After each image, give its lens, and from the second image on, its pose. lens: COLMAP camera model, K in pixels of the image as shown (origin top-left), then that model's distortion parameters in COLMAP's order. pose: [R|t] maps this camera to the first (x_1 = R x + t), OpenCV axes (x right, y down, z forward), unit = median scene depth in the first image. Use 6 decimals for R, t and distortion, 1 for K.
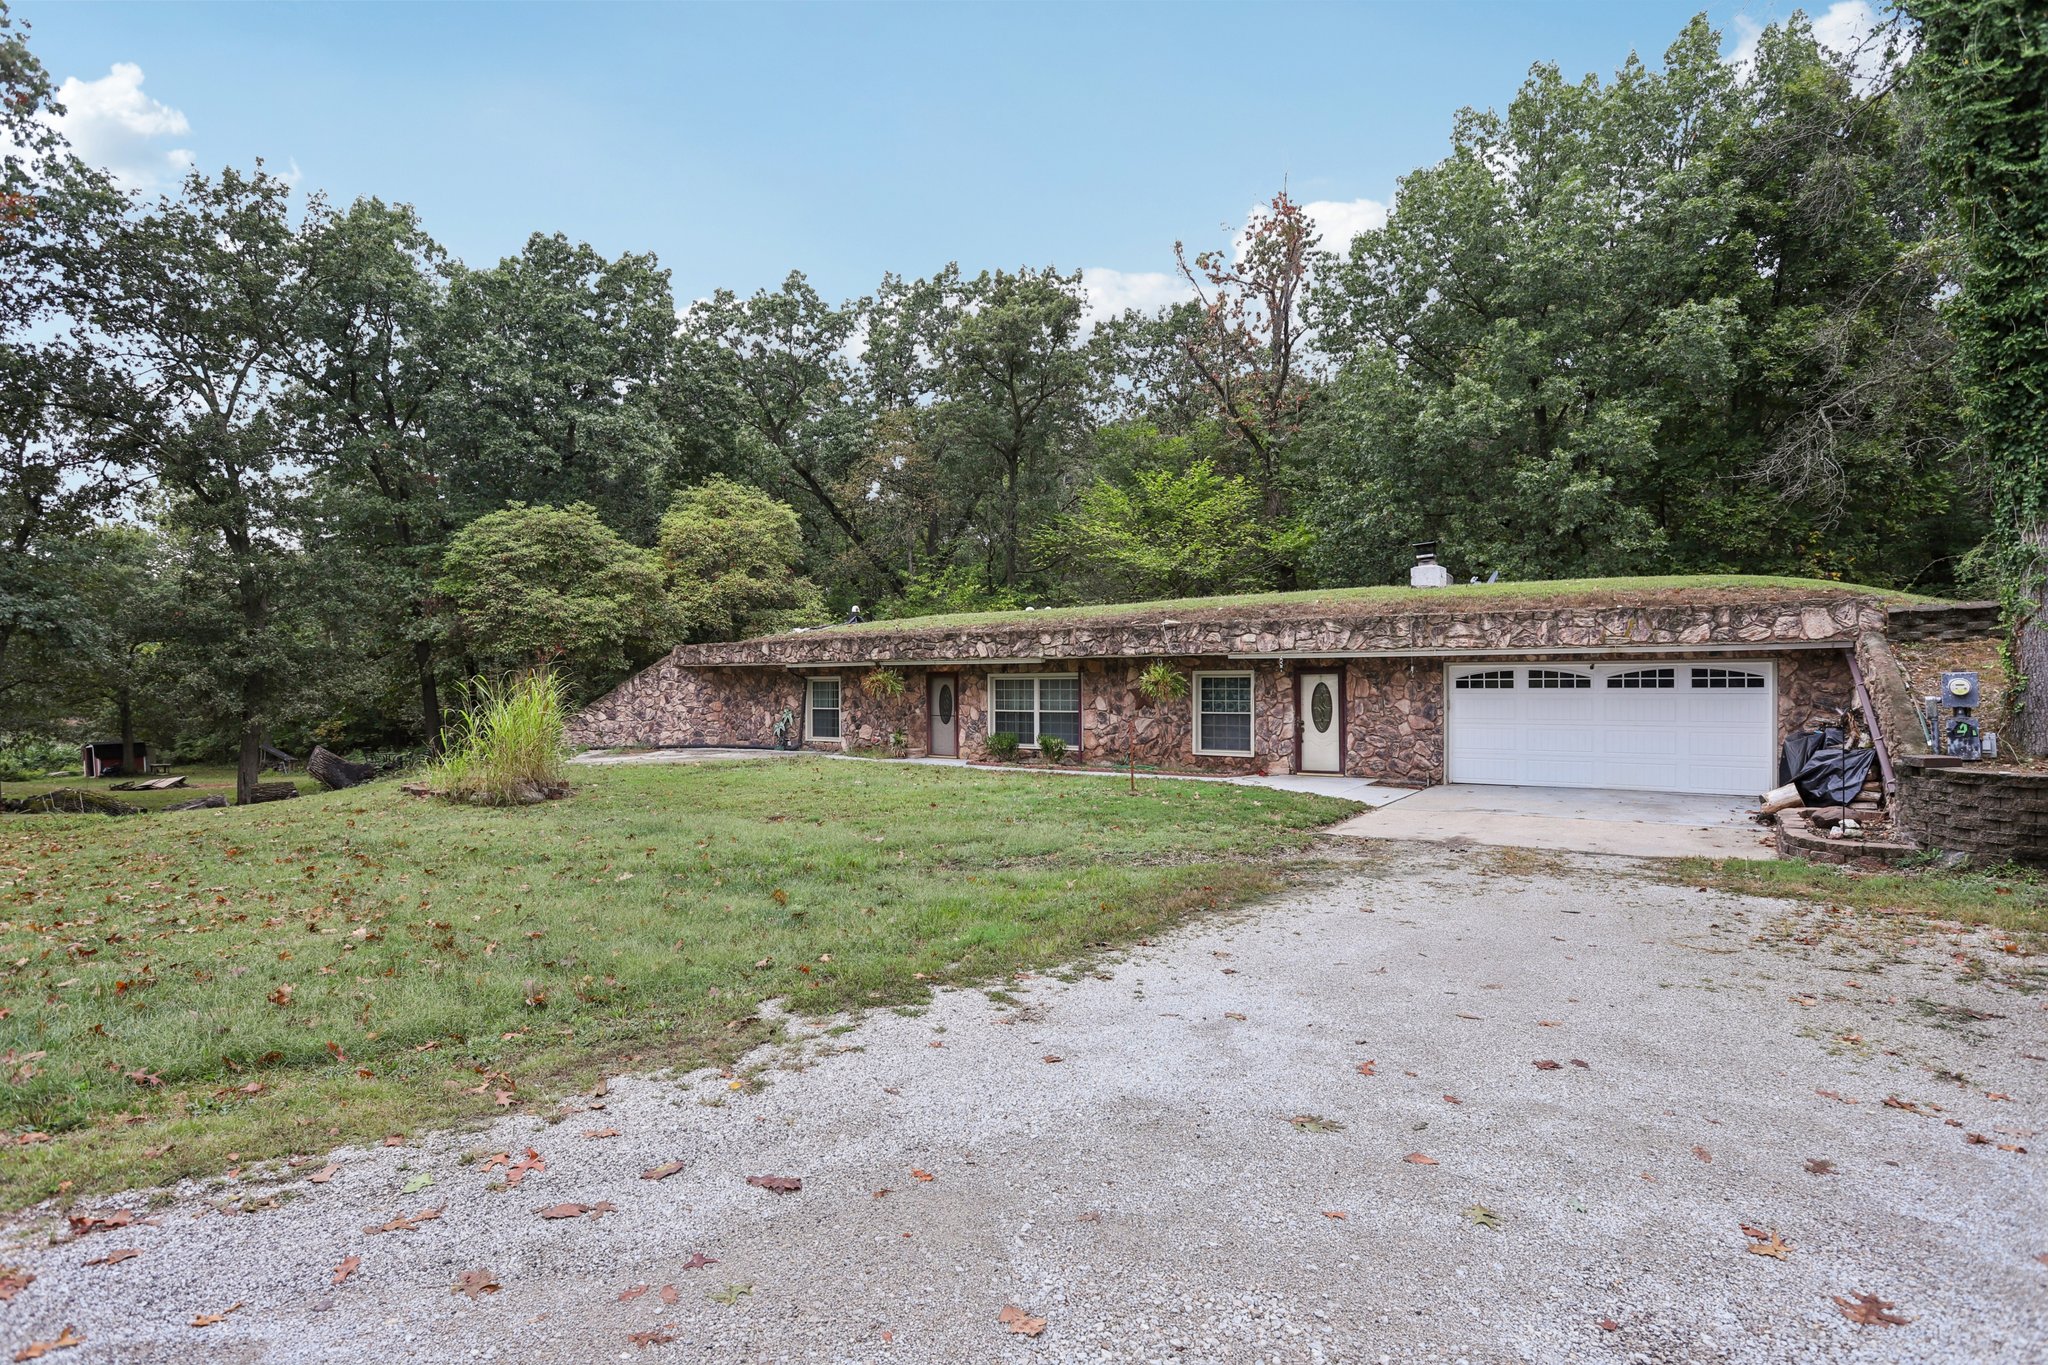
lens RADIAL K [[1036.1, 0, 973.1], [0, 1036.1, 691.4], [0, 0, 1]] dist [-0.046969, 0.011666]
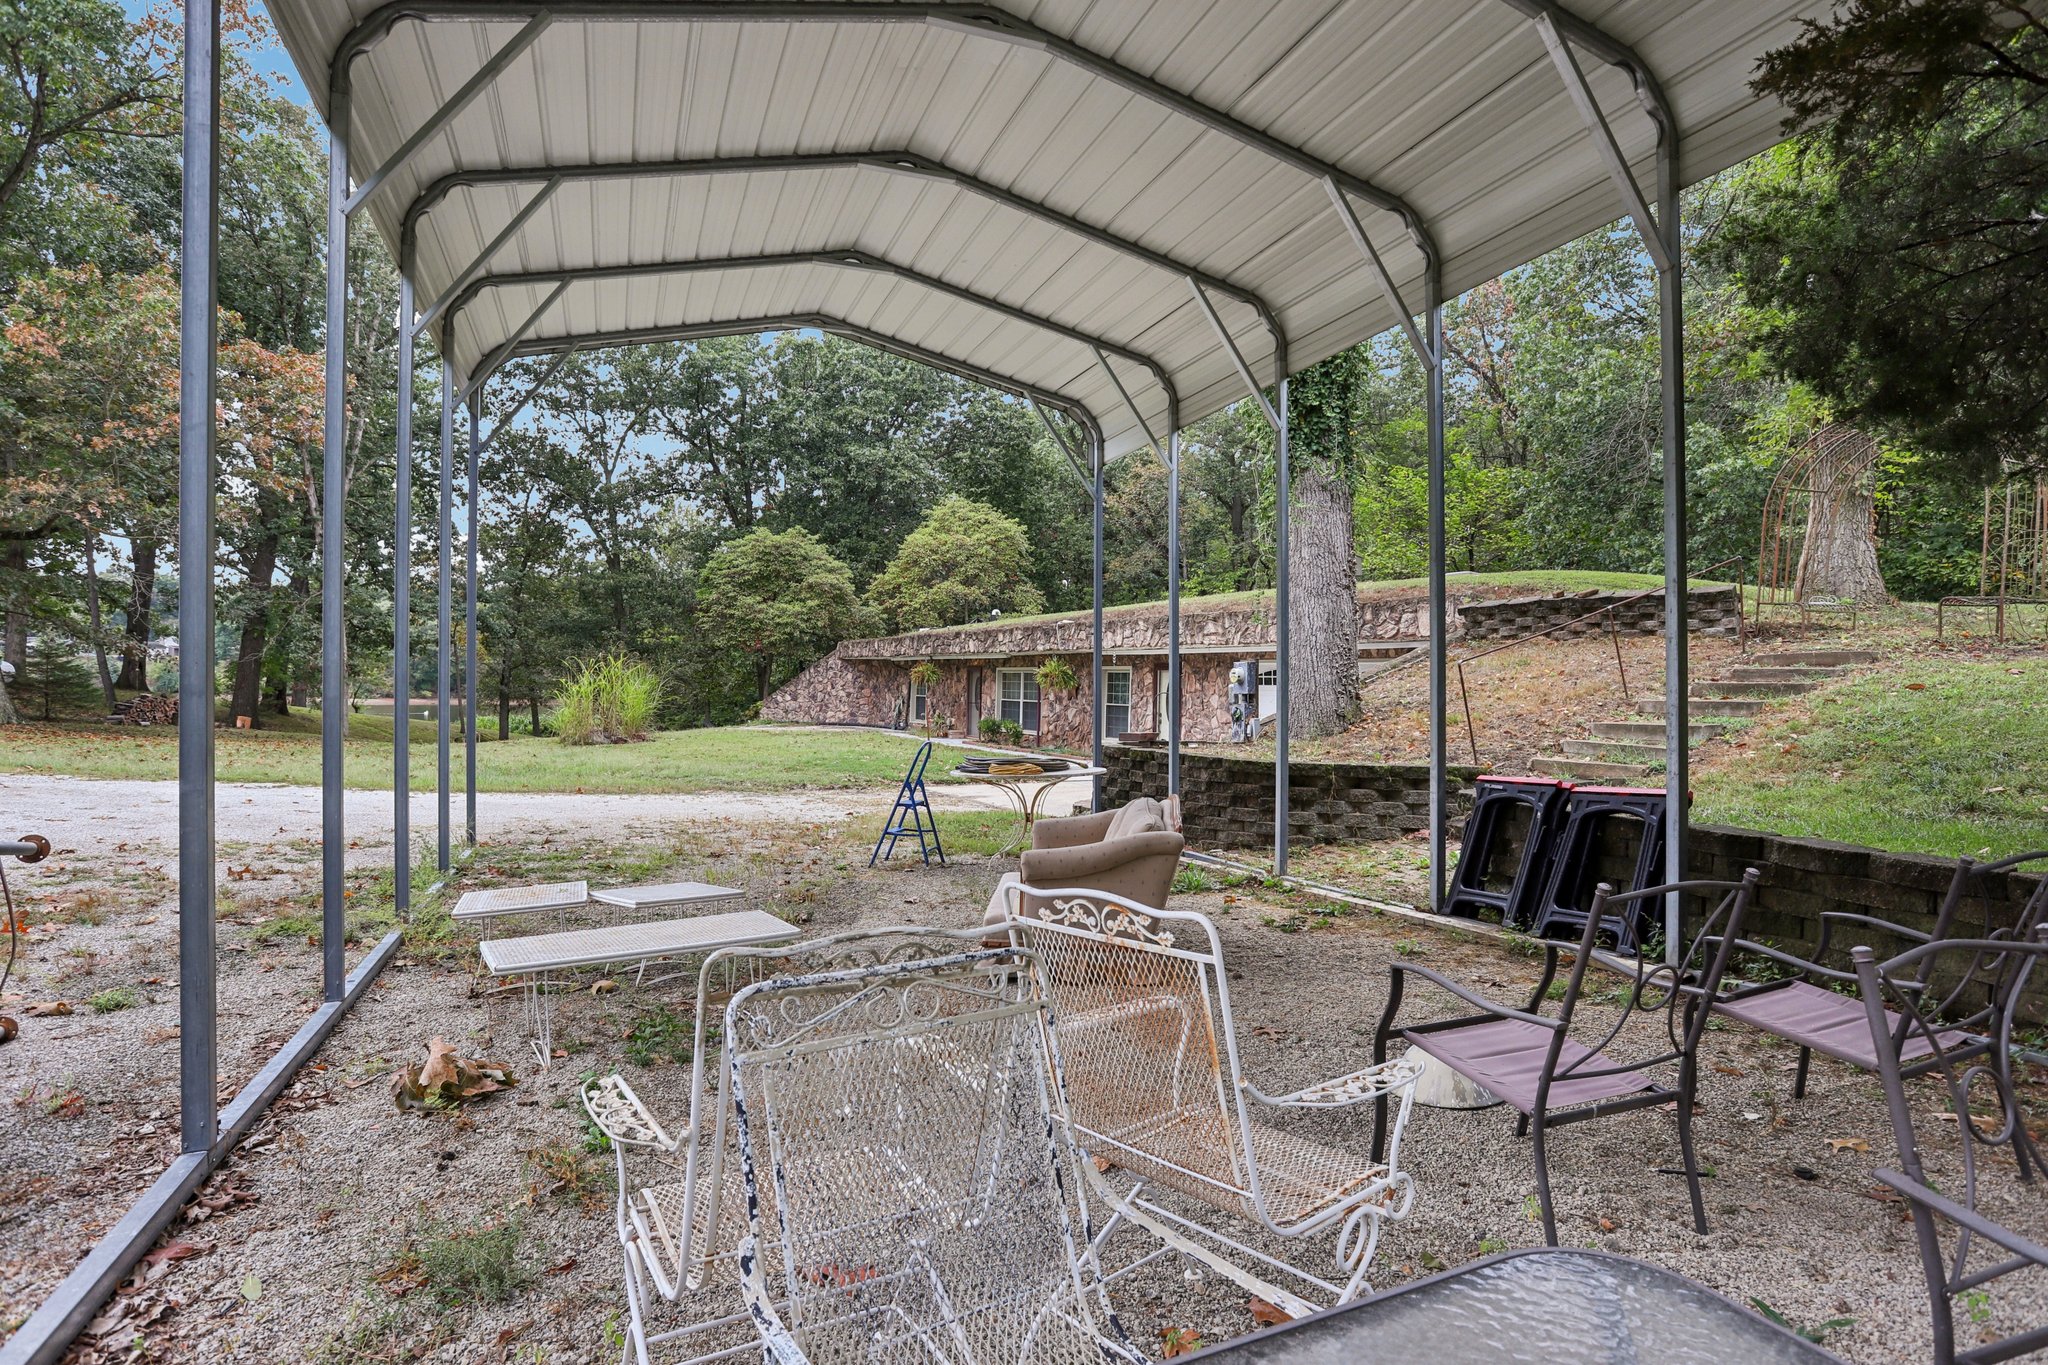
lens RADIAL K [[1036.1, 0, 1022.4], [0, 1036.1, 675.8], [0, 0, 1]] dist [-0.046969, 0.011666]
pose [[0.909802, 0.022020, -0.414457, 0.567198], [-0.029924, 0.999473, -0.012586, 0.006659], [0.413962, 0.023853, 0.909982, -0.041978]]
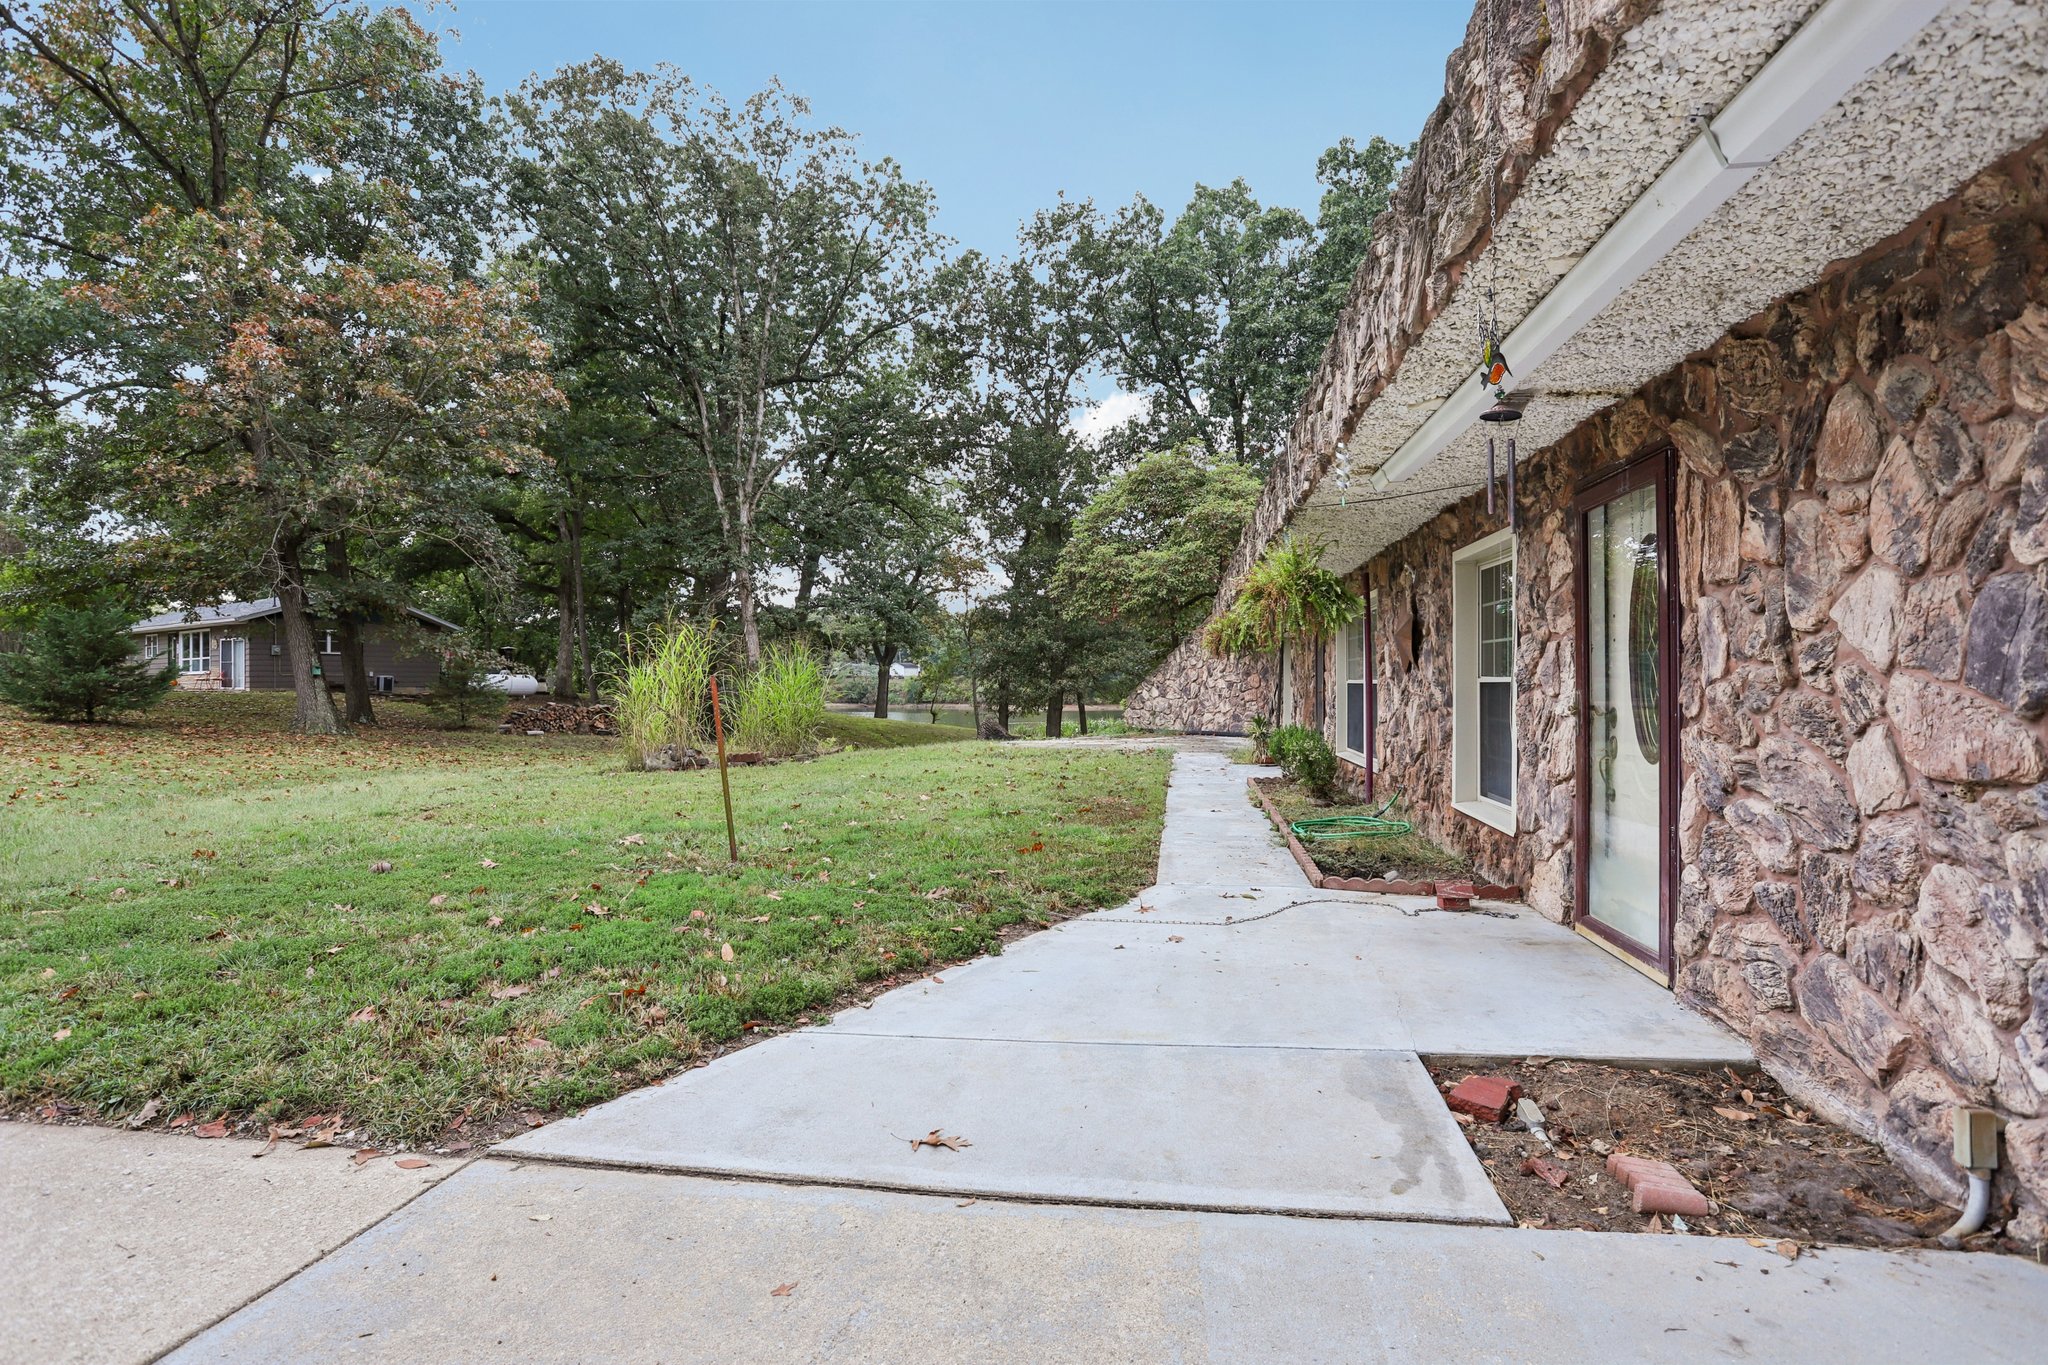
lens RADIAL K [[1036.1, 0, 1024.2], [0, 1036.1, 648.6], [0, 0, 1]] dist [-0.046969, 0.011666]
pose [[0.486591, -0.025206, -0.873266, 0.406938], [-0.003580, 0.999518, -0.030845, 0.020301], [0.873622, 0.018135, 0.486266, 0.686170]]
